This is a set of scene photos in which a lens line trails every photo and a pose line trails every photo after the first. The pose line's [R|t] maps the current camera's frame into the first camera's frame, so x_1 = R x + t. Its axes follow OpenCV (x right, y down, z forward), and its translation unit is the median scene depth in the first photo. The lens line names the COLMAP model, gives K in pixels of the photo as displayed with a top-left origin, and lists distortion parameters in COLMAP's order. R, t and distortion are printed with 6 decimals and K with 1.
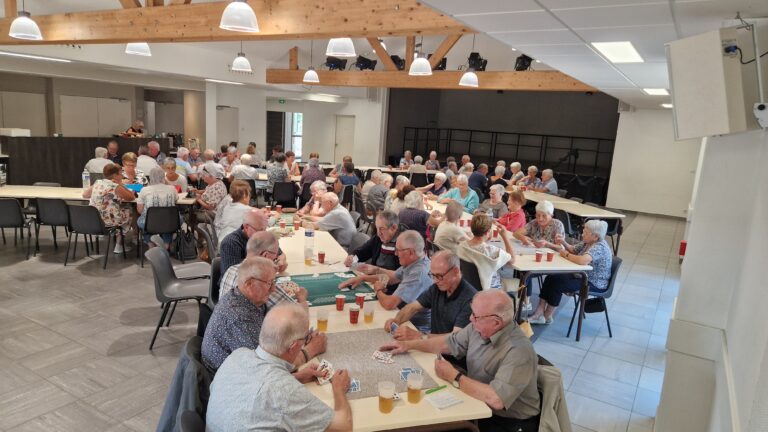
lens RADIAL K [[525.2, 0, 389.0], [0, 525.2, 217.7], [0, 0, 1]] dist [0.059015, -0.026032]
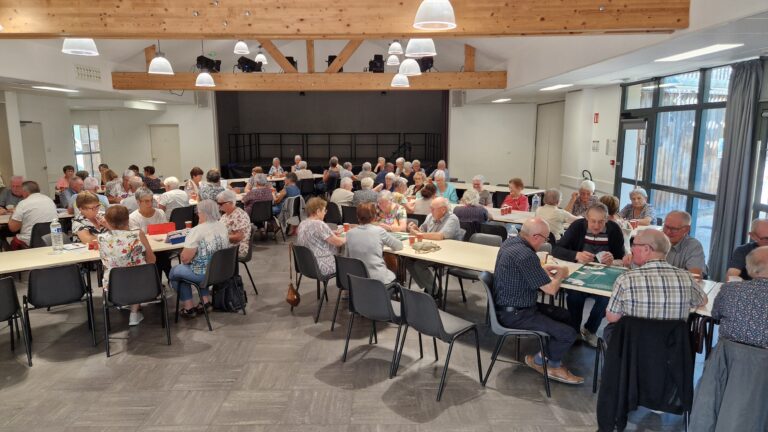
lens RADIAL K [[525.2, 0, 389.0], [0, 525.2, 217.7], [0, 0, 1]] dist [0.059015, -0.026032]
pose [[0.846364, -0.151977, 0.510462, -0.428825], [0.153135, 0.987393, 0.040067, -0.042181], [-0.510116, 0.044258, 0.858966, 0.139042]]
